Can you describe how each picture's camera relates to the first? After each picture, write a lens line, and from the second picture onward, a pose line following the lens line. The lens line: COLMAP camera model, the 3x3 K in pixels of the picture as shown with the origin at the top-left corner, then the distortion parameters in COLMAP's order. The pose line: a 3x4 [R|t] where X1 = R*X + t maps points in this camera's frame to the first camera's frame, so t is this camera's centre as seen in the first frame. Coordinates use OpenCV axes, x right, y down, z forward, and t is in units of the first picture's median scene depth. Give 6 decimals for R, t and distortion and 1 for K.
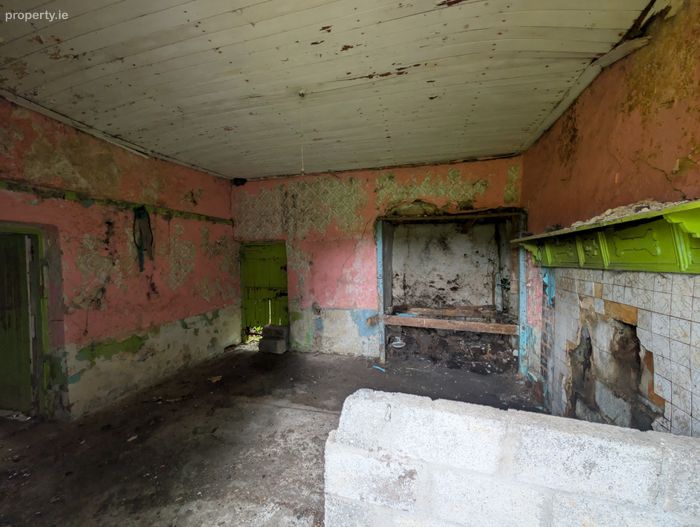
lens RADIAL K [[266.2, 0, 352.5], [0, 266.2, 263.9], [0, 0, 1]] dist [-0.000039, 0.000031]
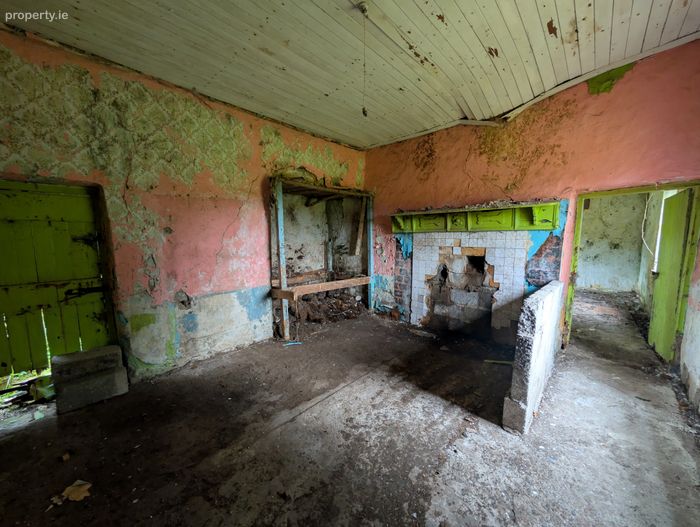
lens RADIAL K [[266.2, 0, 352.5], [0, 266.2, 263.9], [0, 0, 1]] dist [-0.000039, 0.000031]
pose [[0.477997, -0.090675, 0.873669, -0.523636], [0.019274, 0.995501, 0.092775, 0.026925], [-0.878150, -0.027507, 0.477594, 0.334994]]
